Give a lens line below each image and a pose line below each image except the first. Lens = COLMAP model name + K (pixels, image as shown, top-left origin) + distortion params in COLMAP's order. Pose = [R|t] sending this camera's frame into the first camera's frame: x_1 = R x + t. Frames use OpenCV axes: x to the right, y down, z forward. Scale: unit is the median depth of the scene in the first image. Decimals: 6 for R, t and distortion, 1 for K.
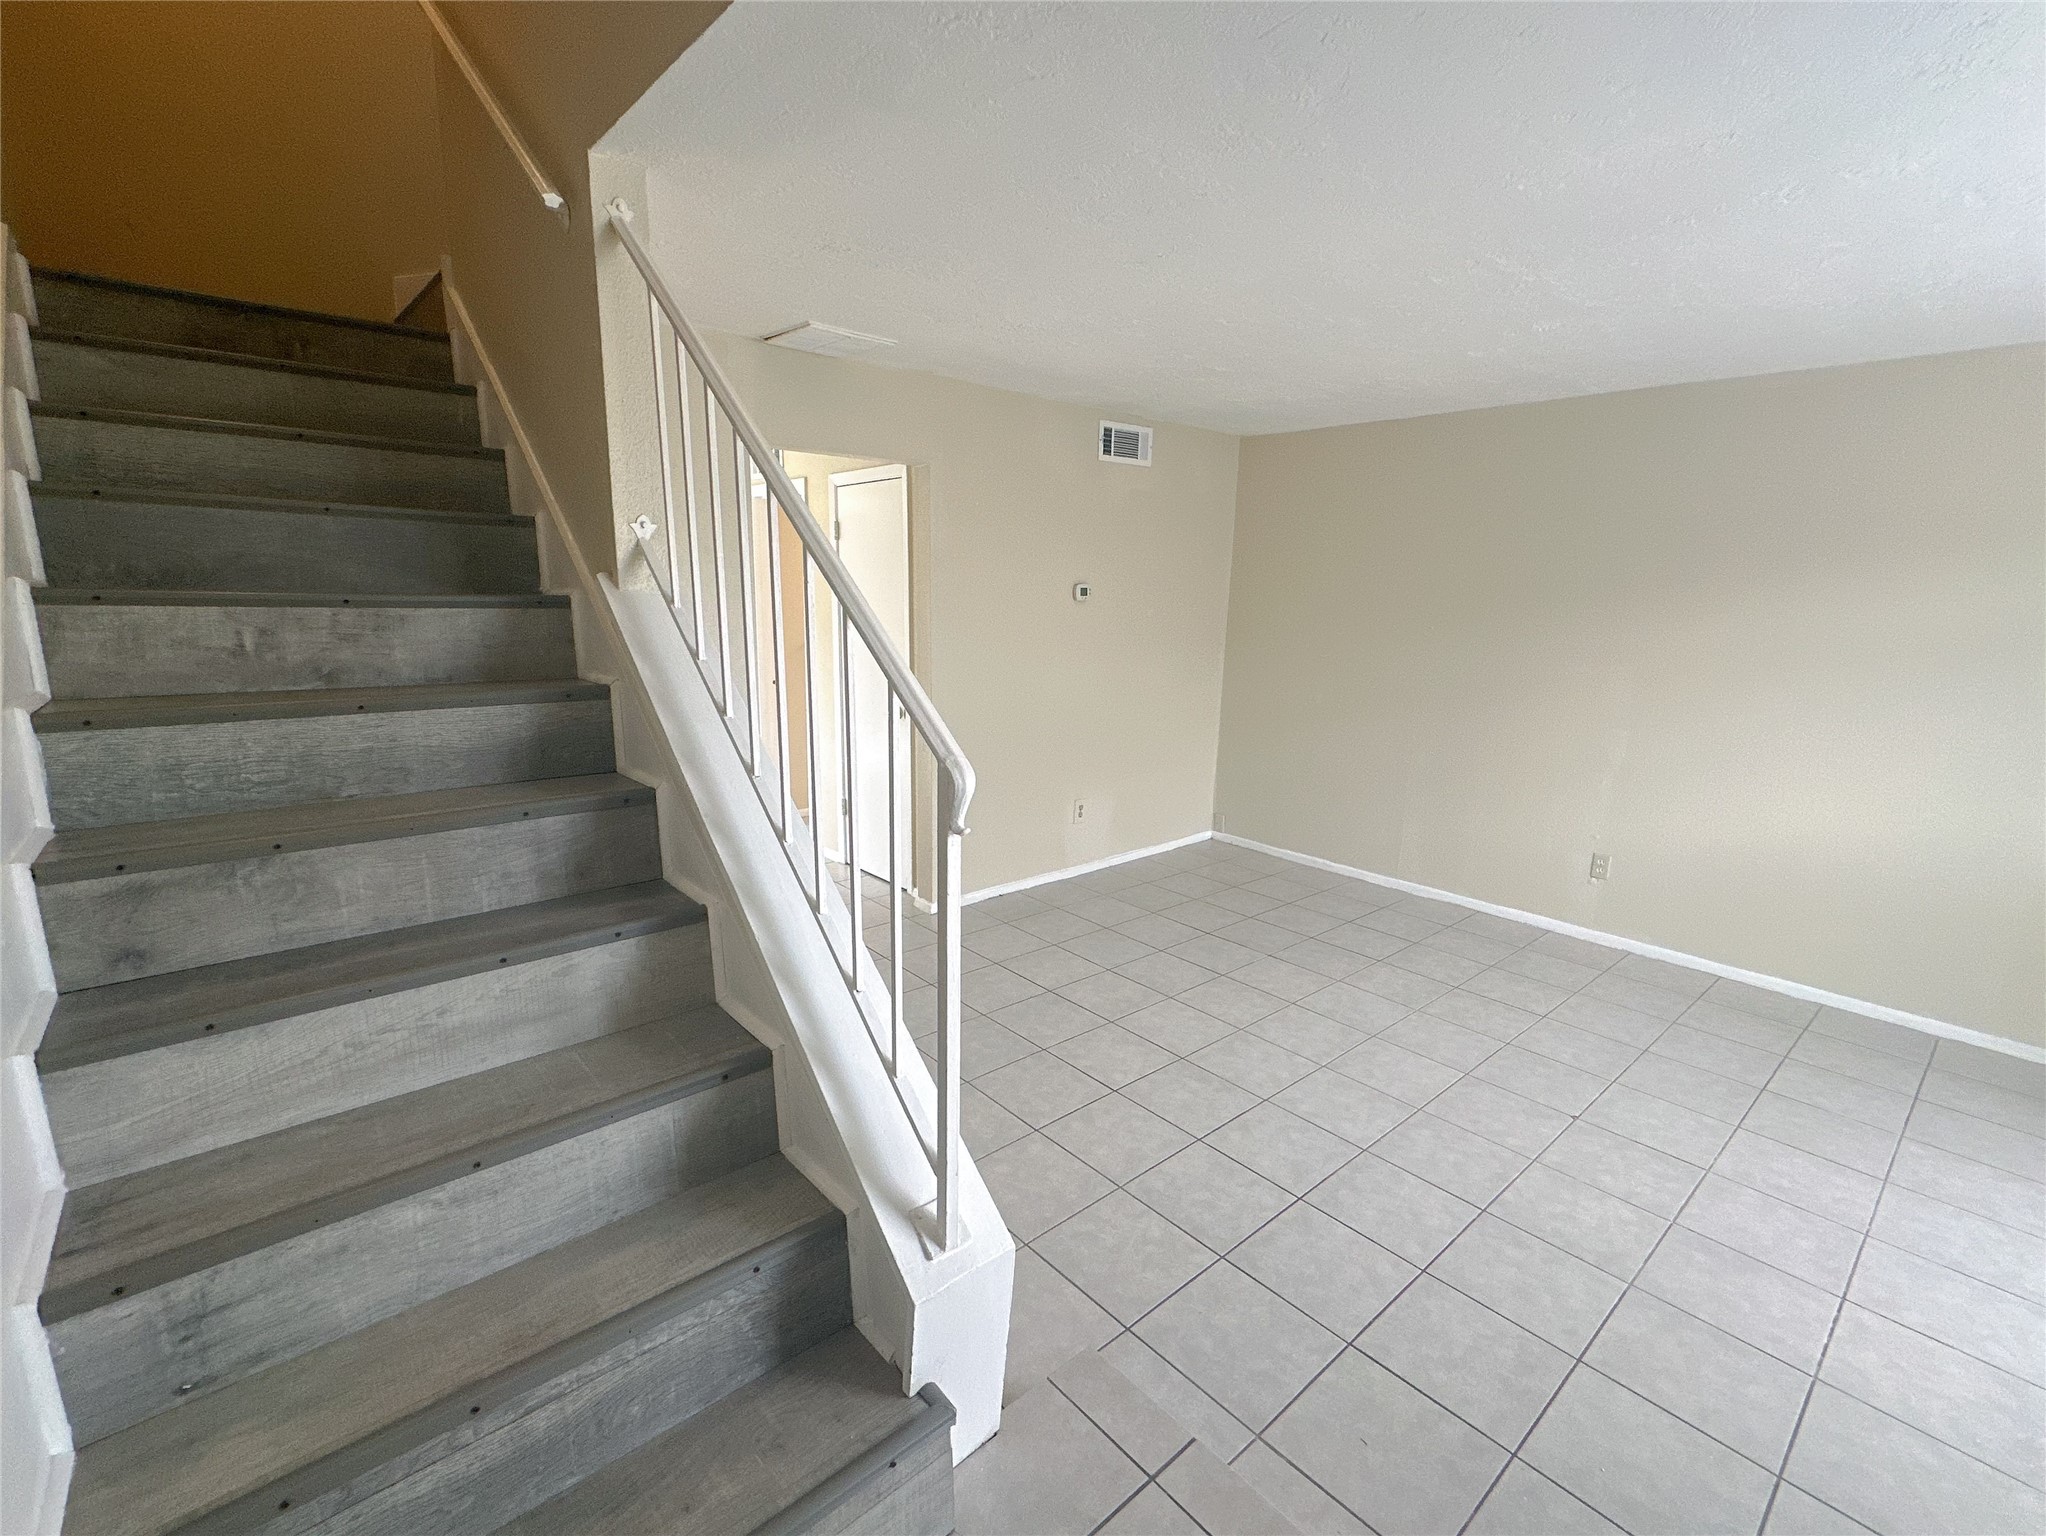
lens RADIAL K [[915.8, 0, 1021.3], [0, 915.8, 773.5], [0, 0, 1]] dist [-0.001852, 0.000421]
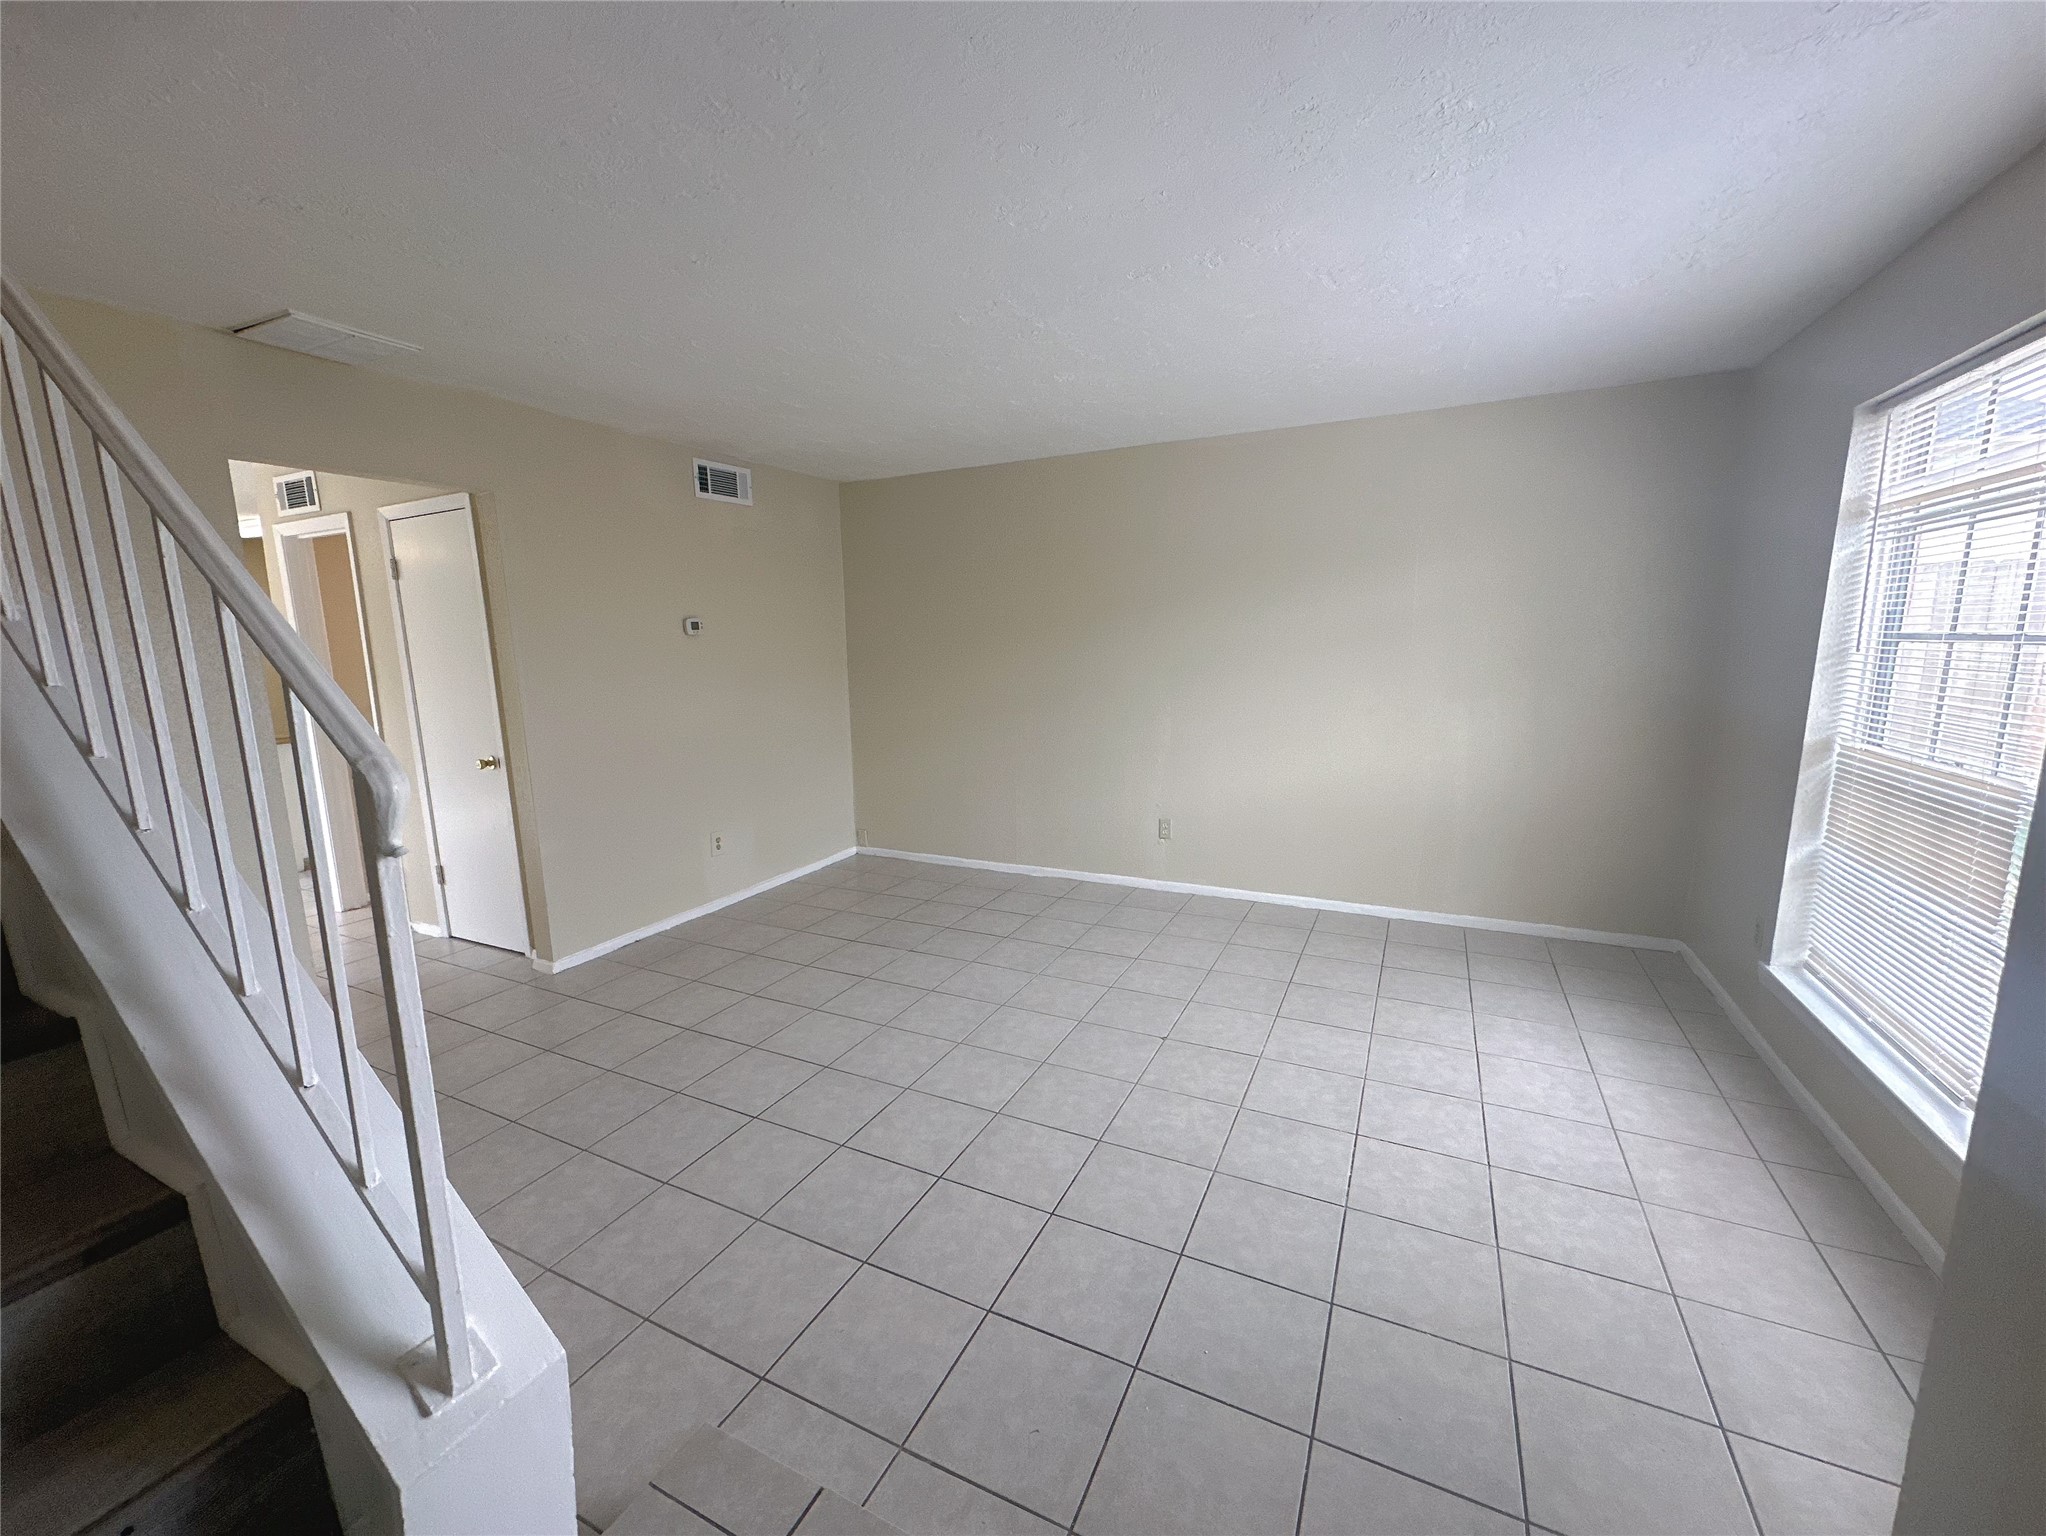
lens RADIAL K [[816.6, 0, 1023.5], [0, 816.6, 772.9], [0, 0, 1]] dist [-0.001355, 0.000370]
pose [[0.920779, -0.103579, 0.376082, 0.080422], [0.118379, 0.992833, -0.016389, 0.033905], [-0.371689, 0.059611, 0.926441, 0.075902]]
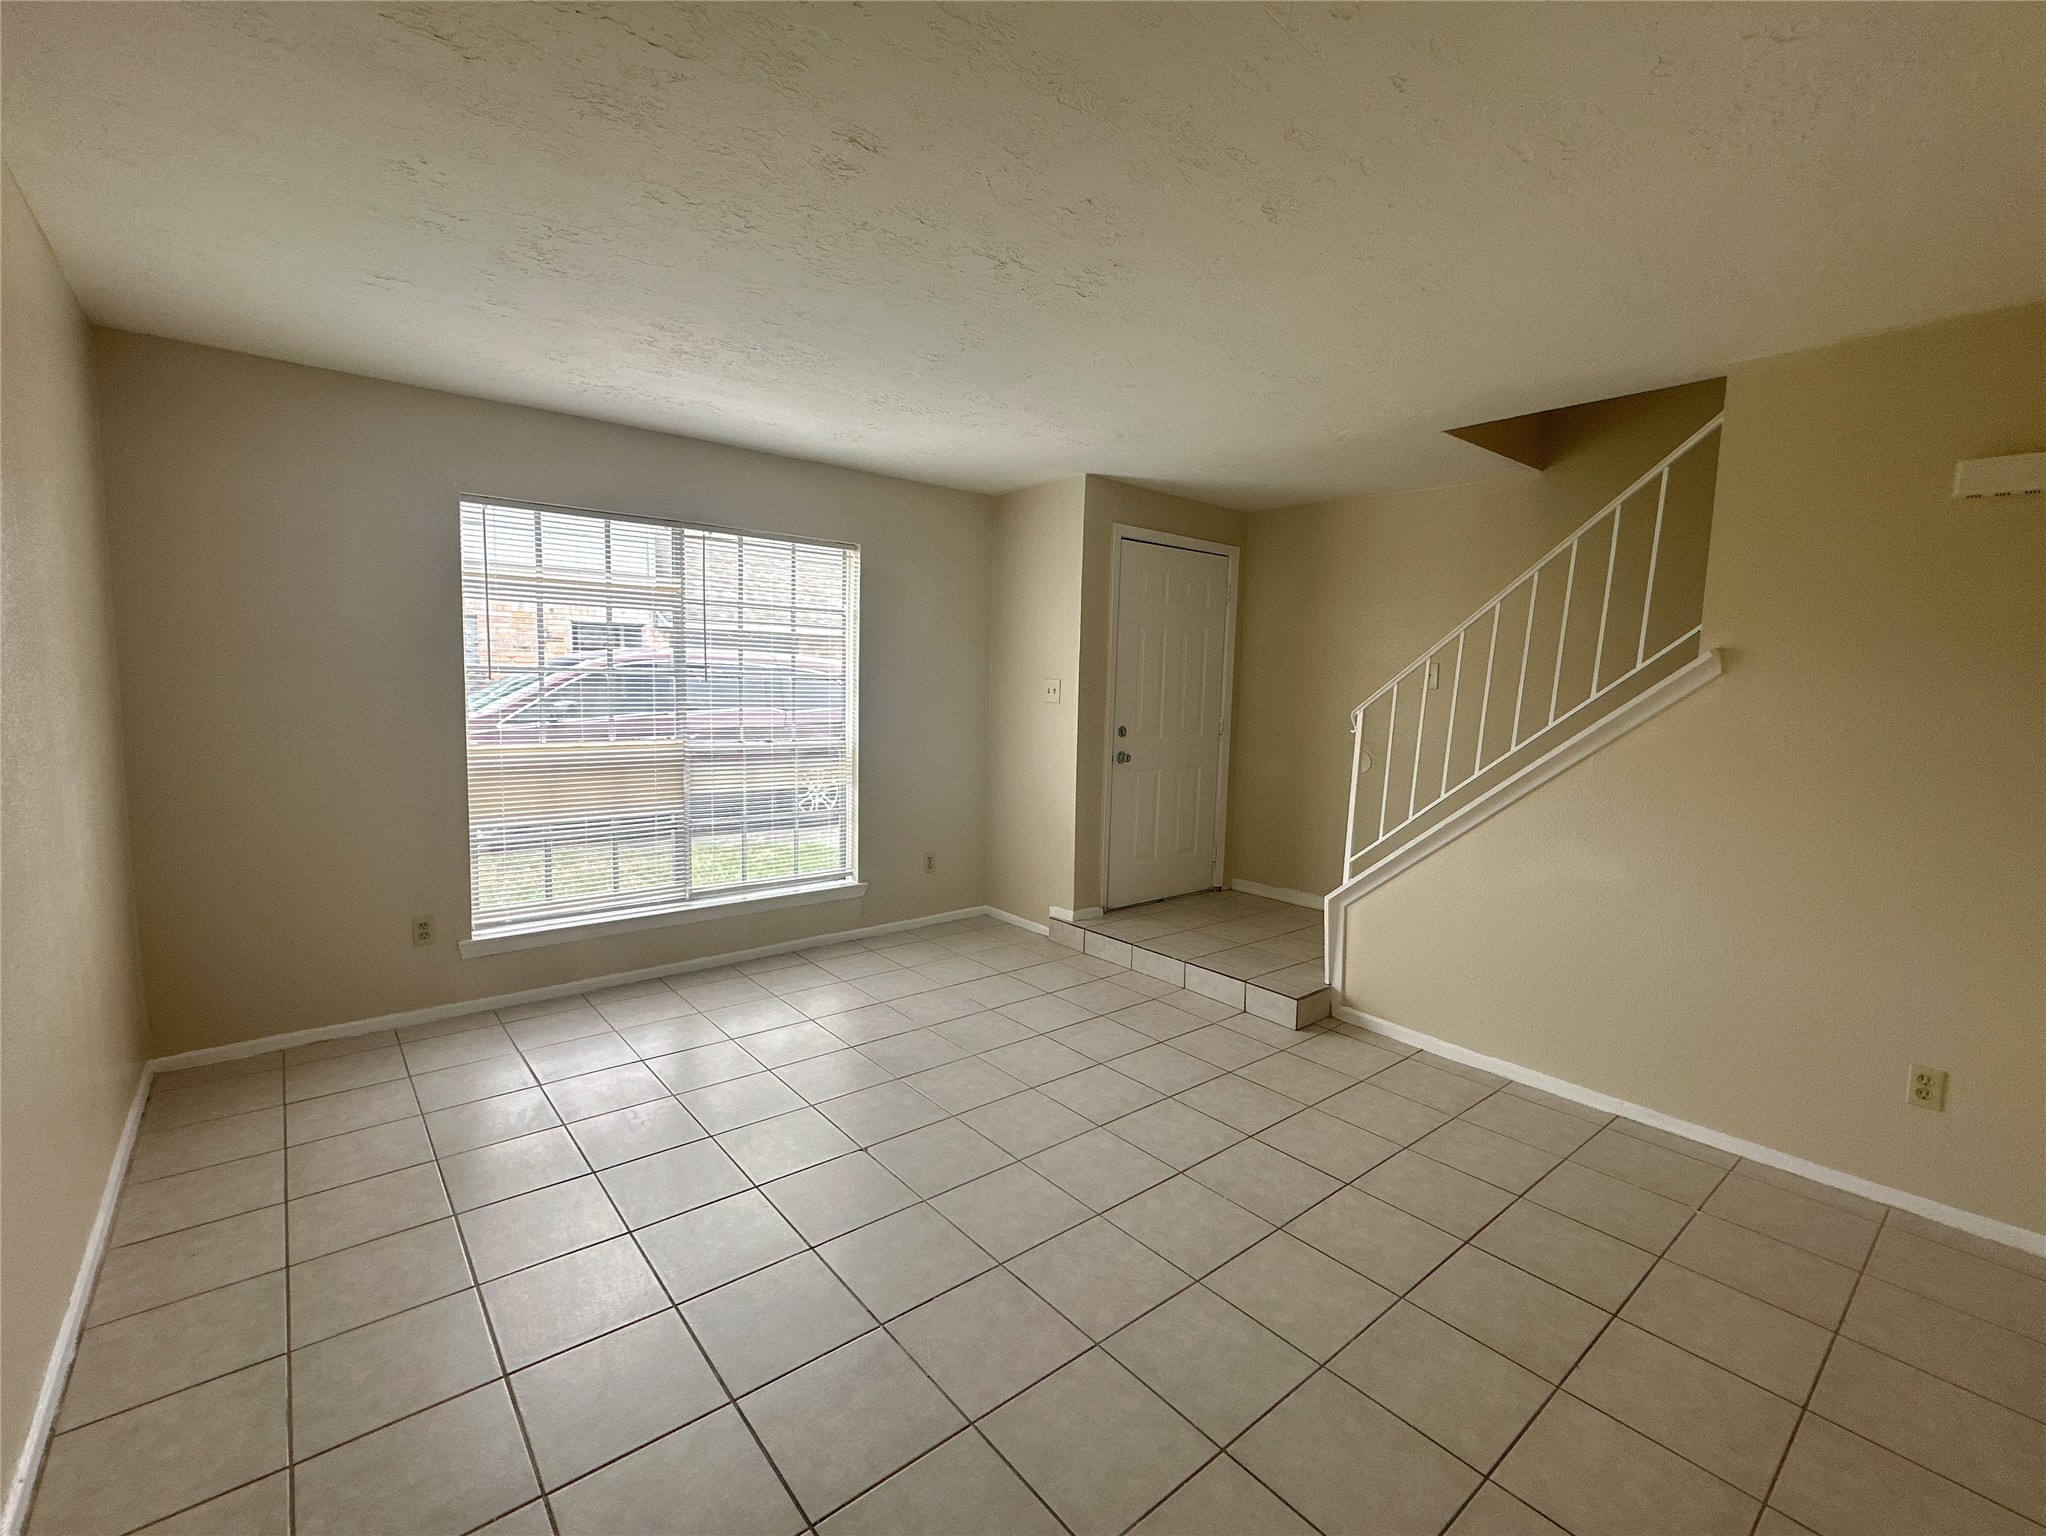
lens RADIAL K [[915.8, 0, 1022.5], [0, 915.8, 767.2], [0, 0, 1]] dist [-0.001852, 0.000421]
pose [[-0.998736, -0.048827, 0.011929, 0.453303], [-0.042888, 0.951609, 0.304304, -0.320727], [-0.026210, 0.303408, -0.952500, 1.831597]]
